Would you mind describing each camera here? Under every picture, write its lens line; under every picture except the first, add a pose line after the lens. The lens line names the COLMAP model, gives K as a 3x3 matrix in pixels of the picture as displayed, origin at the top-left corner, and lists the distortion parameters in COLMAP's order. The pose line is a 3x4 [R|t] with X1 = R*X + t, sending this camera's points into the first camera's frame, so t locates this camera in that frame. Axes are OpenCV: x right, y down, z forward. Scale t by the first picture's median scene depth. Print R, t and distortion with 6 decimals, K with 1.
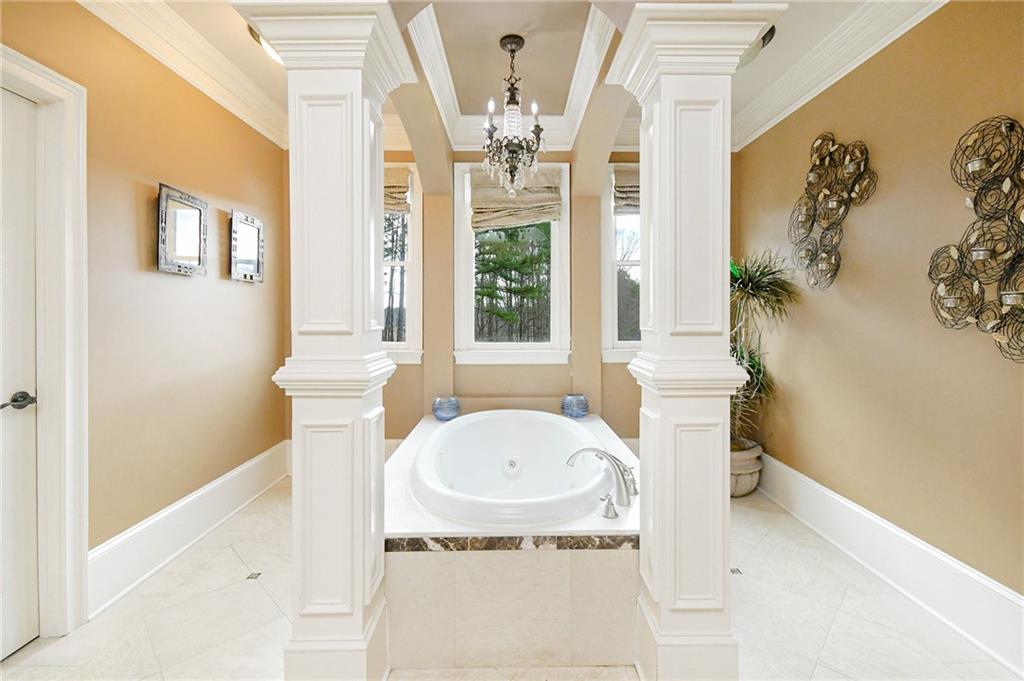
lens RADIAL K [[462.3, 0, 510.8], [0, 462.3, 316.6], [0, 0, 1]] dist [0.003690, 0.000179]
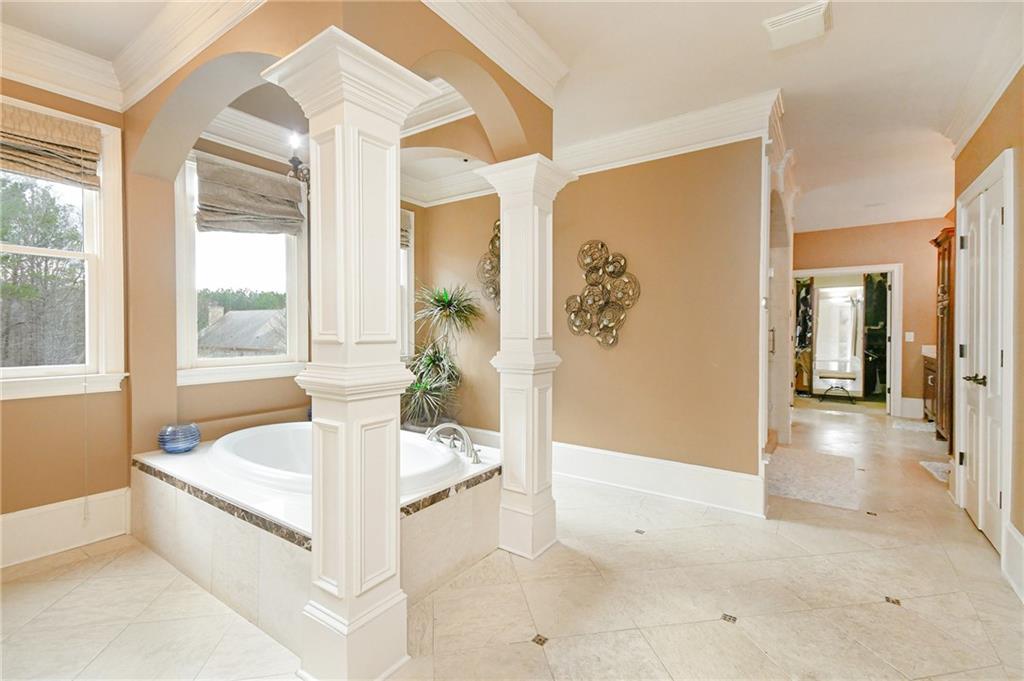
lens RADIAL K [[462.3, 0, 506.1], [0, 462.3, 335.8], [0, 0, 1]] dist [0.003690, 0.000179]
pose [[0.577320, -0.008188, 0.816477, -0.993560], [-0.000761, 0.999944, 0.010565, 0.006713], [-0.816518, -0.006720, 0.577282, 0.065008]]
